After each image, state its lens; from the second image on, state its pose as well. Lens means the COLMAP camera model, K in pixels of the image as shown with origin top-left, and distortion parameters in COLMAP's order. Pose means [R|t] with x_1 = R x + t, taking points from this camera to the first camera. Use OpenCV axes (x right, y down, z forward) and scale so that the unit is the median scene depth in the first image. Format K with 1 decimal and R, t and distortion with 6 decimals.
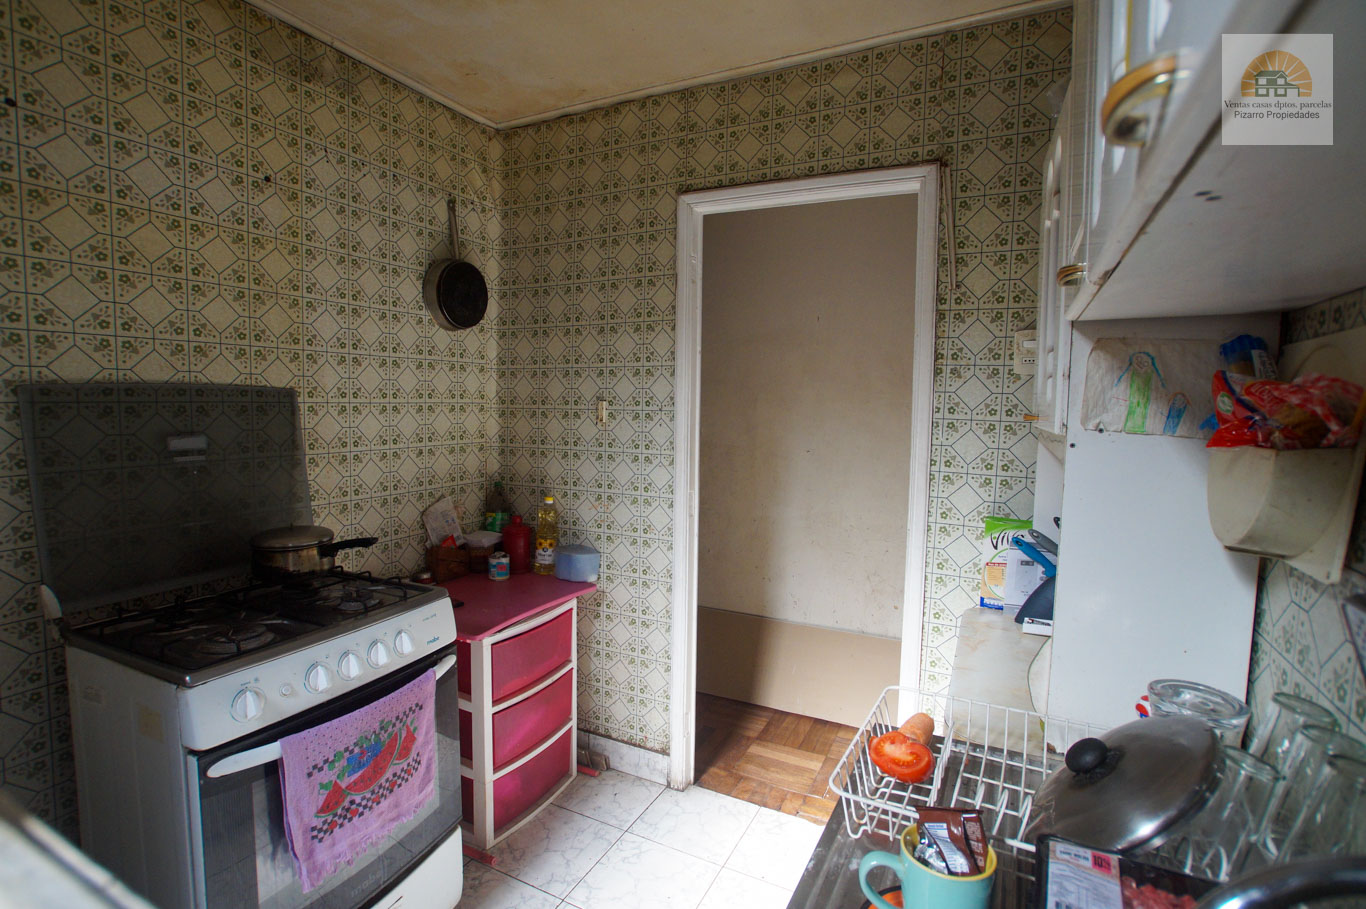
lens RADIAL K [[664.3, 0, 676.1], [0, 664.3, 457.2], [0, 0, 1]] dist [-0.072479, 0.045088]
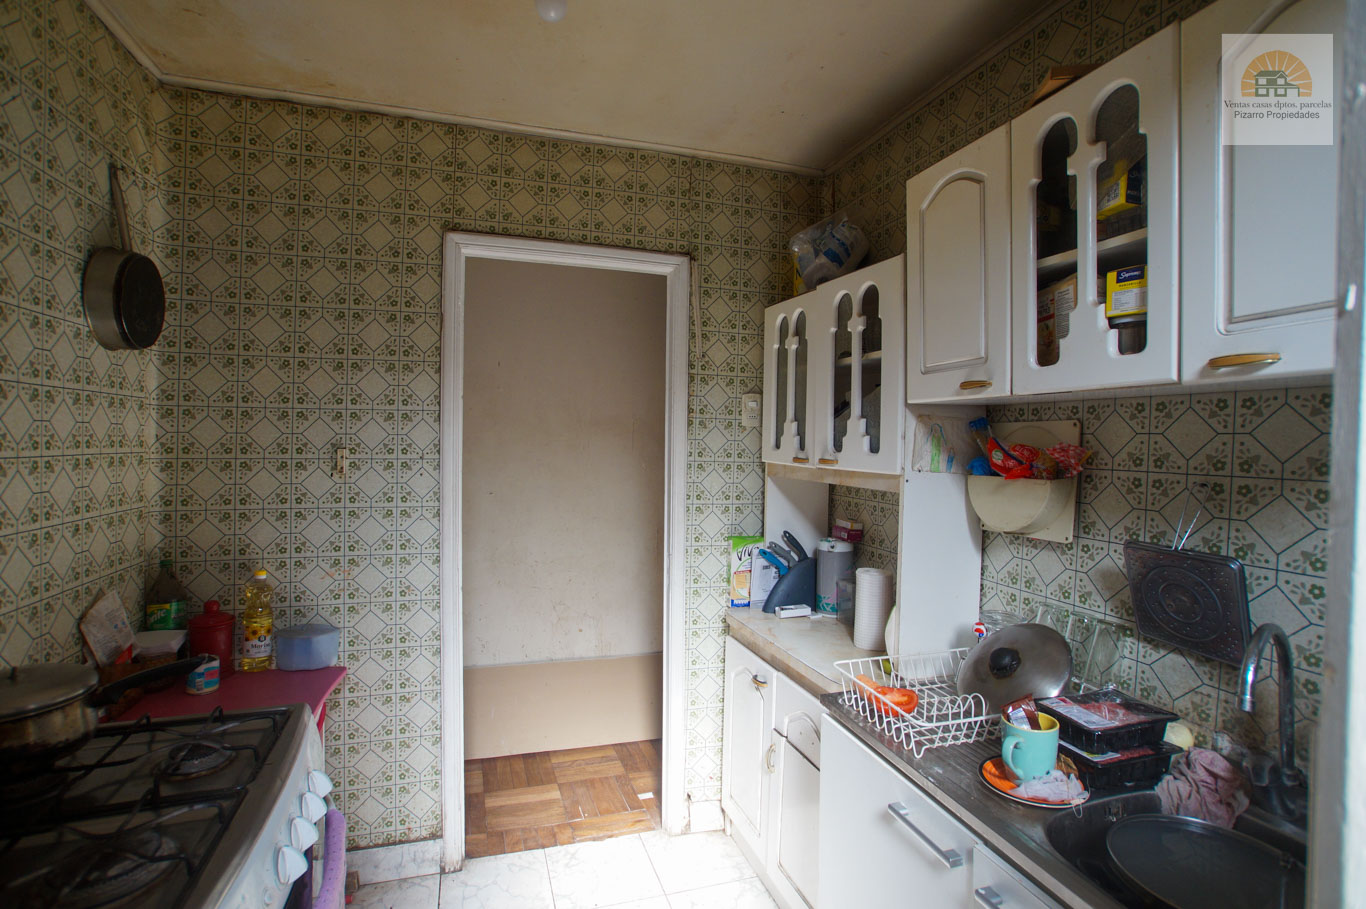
lens RADIAL K [[664.3, 0, 676.1], [0, 664.3, 457.2], [0, 0, 1]] dist [-0.072479, 0.045088]
pose [[0.716155, -0.021707, 0.697604, -0.403895], [0.056014, 0.998080, -0.026447, -0.028511], [-0.695690, 0.058016, 0.715996, 0.105502]]
